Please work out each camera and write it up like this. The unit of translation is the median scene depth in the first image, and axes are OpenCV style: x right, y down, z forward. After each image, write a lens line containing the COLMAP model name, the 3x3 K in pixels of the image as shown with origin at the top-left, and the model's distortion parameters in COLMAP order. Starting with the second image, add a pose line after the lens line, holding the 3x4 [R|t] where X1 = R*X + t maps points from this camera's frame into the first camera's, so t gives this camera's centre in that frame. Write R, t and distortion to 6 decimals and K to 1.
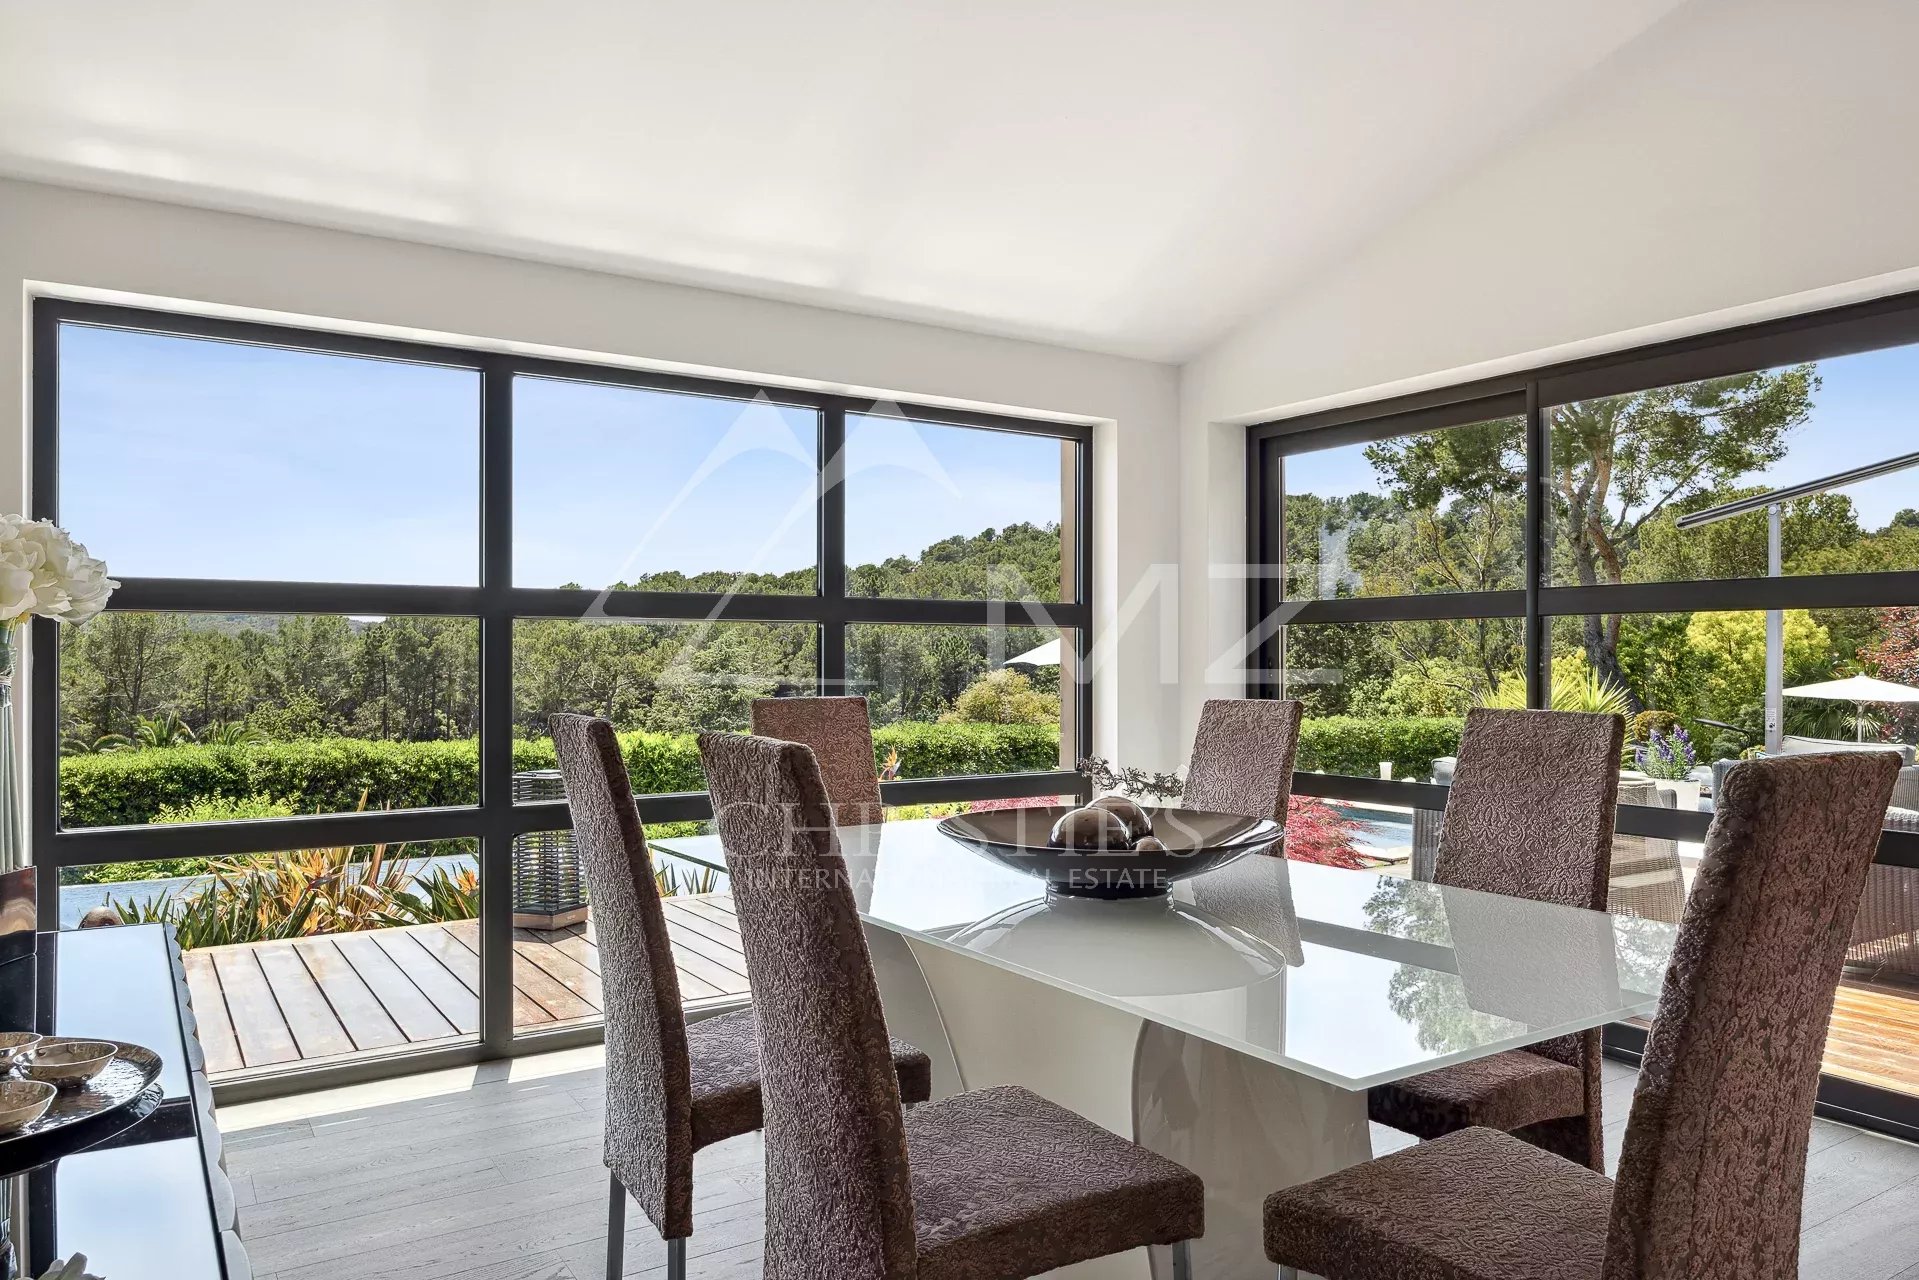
lens RADIAL K [[1298.7, 0, 956.9], [0, 1298.7, 643.9], [0, 0, 1]] dist [-0.002040, -0.000255]
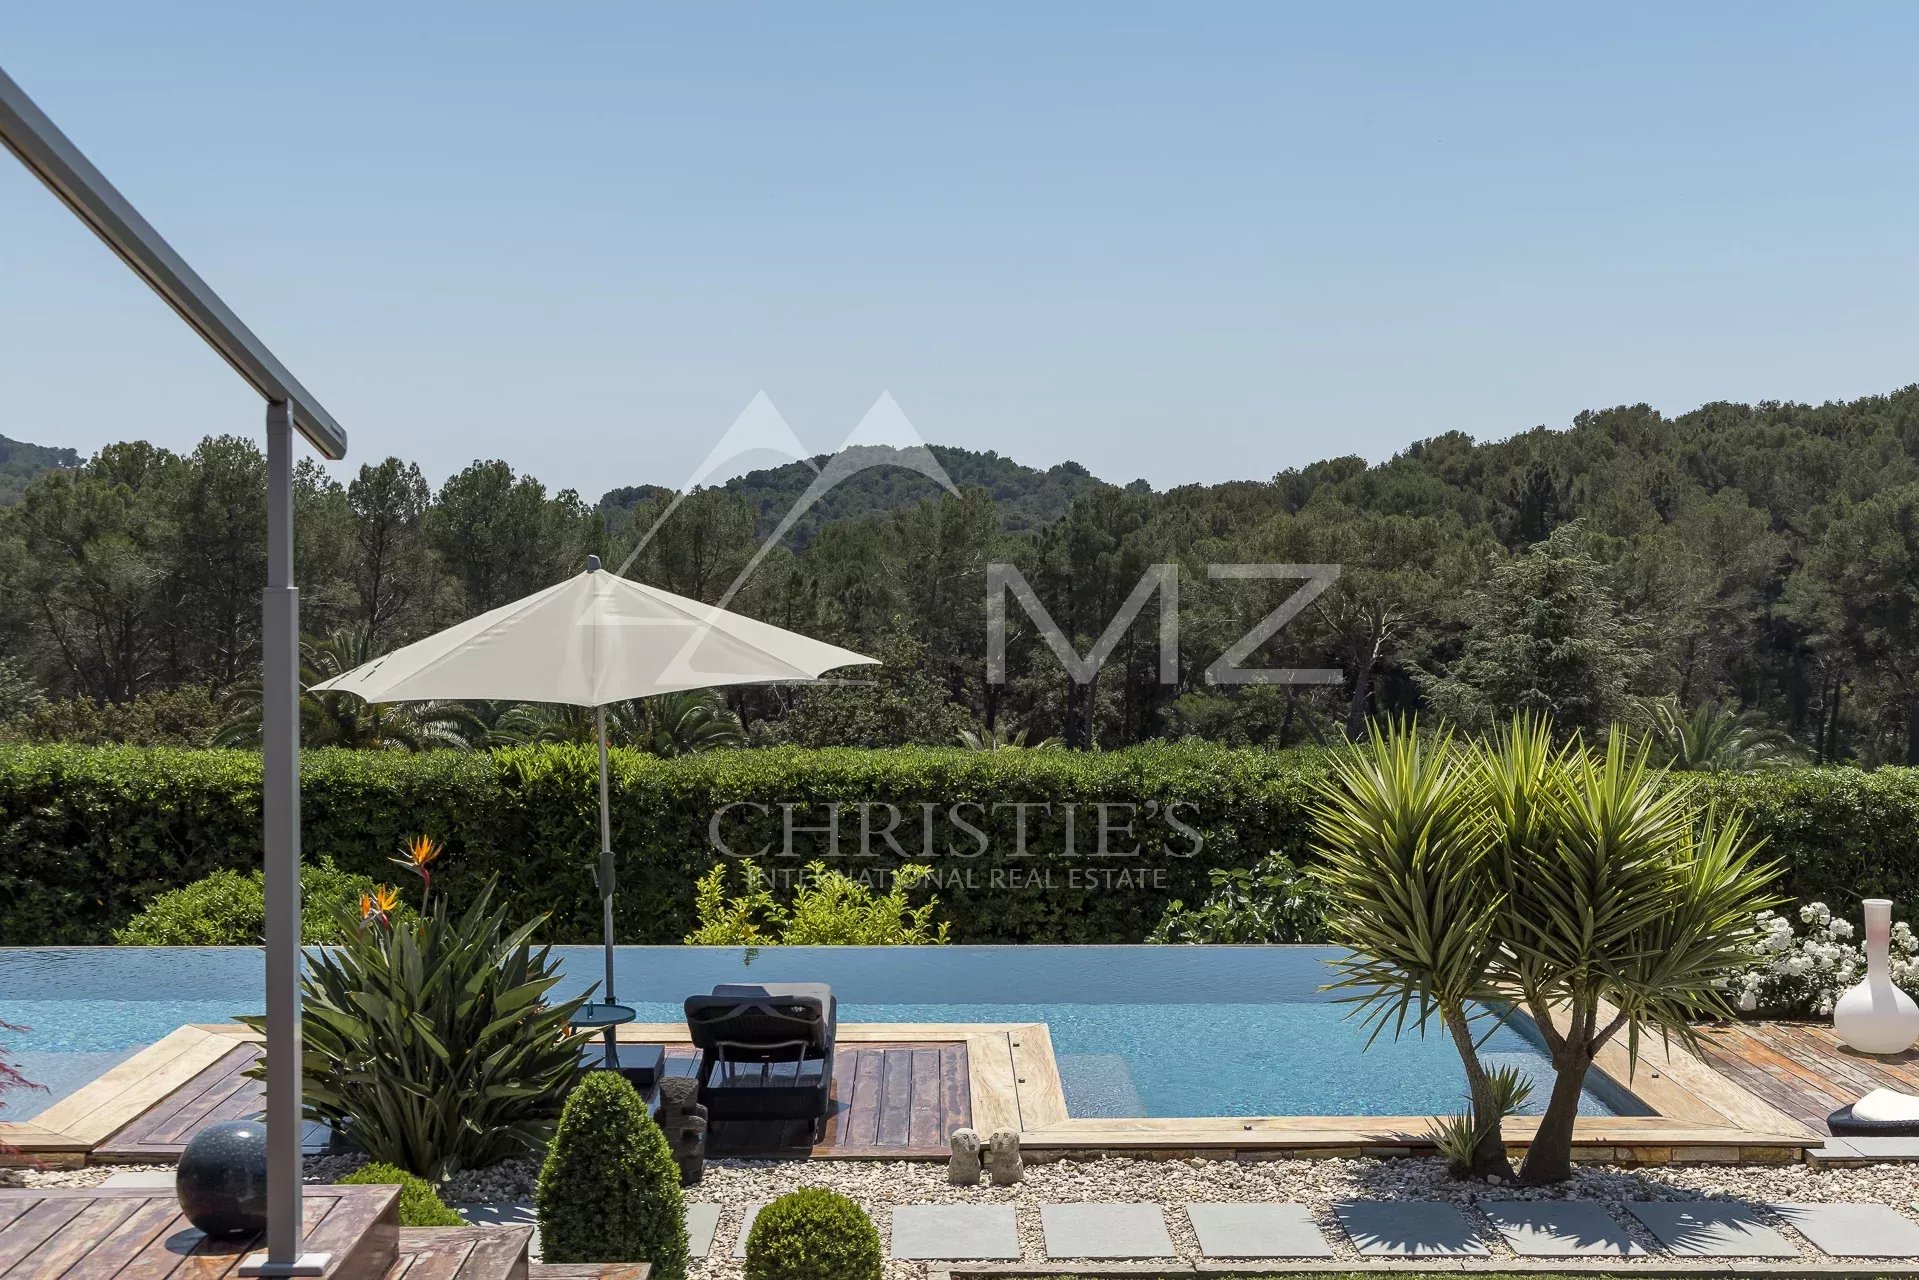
lens RADIAL K [[2328.3, 0, 959.8], [0, 2328.3, 637.6], [0, 0, 1]] dist [0.003815, 0.000000]
pose [[0.851176, 0.022365, -0.524404, 0.115306], [0.001488, 0.998985, 0.045020, -0.007475], [0.524878, -0.039101, 0.850279, 0.047475]]
